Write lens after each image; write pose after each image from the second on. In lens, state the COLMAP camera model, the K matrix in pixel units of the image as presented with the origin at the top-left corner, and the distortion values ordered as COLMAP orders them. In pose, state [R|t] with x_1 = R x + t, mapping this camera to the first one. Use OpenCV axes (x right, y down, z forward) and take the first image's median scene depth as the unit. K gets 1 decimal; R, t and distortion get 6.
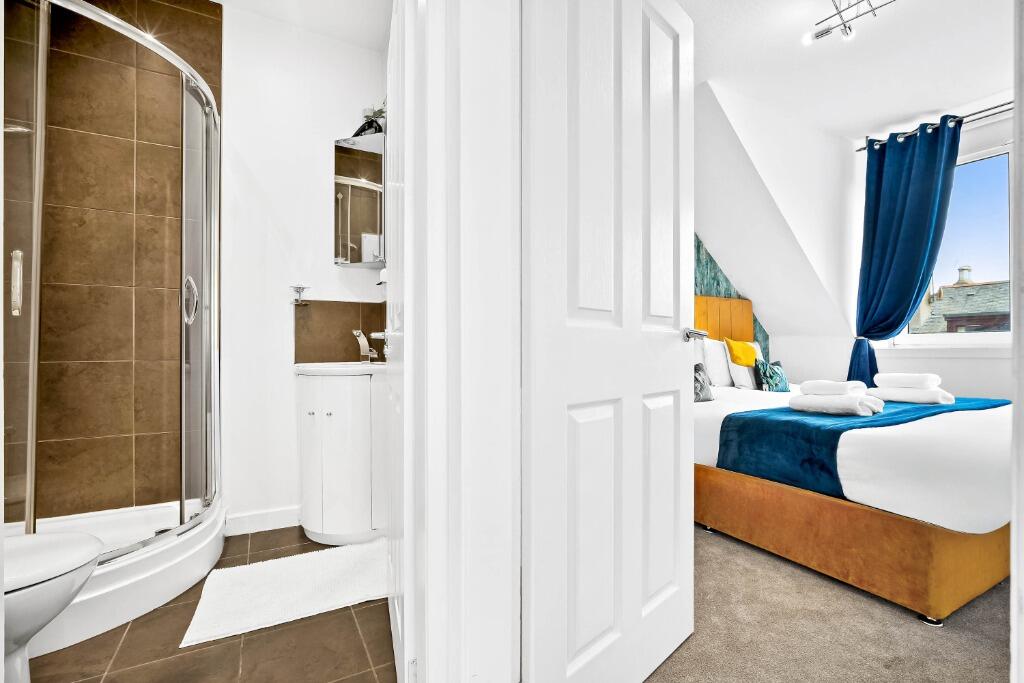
lens RADIAL K [[445.8, 0, 506.0], [0, 445.8, 346.7], [0, 0, 1]] dist [-0.012019, 0.001976]
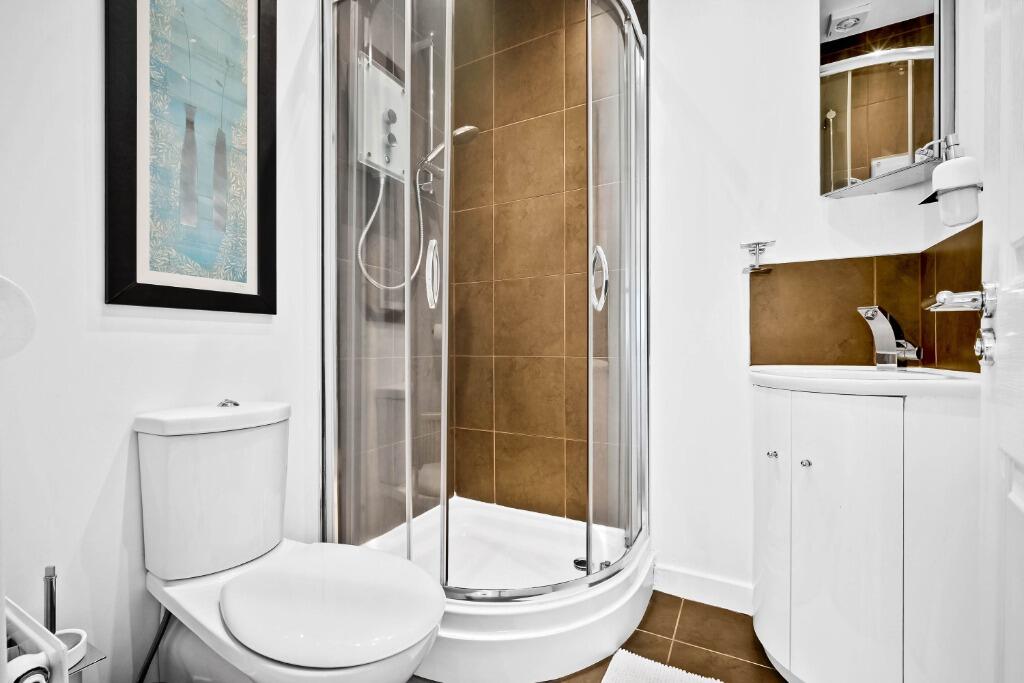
lens RADIAL K [[445.8, 0, 507.7], [0, 445.8, 350.5], [0, 0, 1]] dist [-0.012019, 0.001976]
pose [[0.550376, 0.009368, -0.834865, -0.151215], [0.007142, 0.999848, 0.015927, 0.004067], [0.834887, -0.014728, 0.550225, 0.407551]]
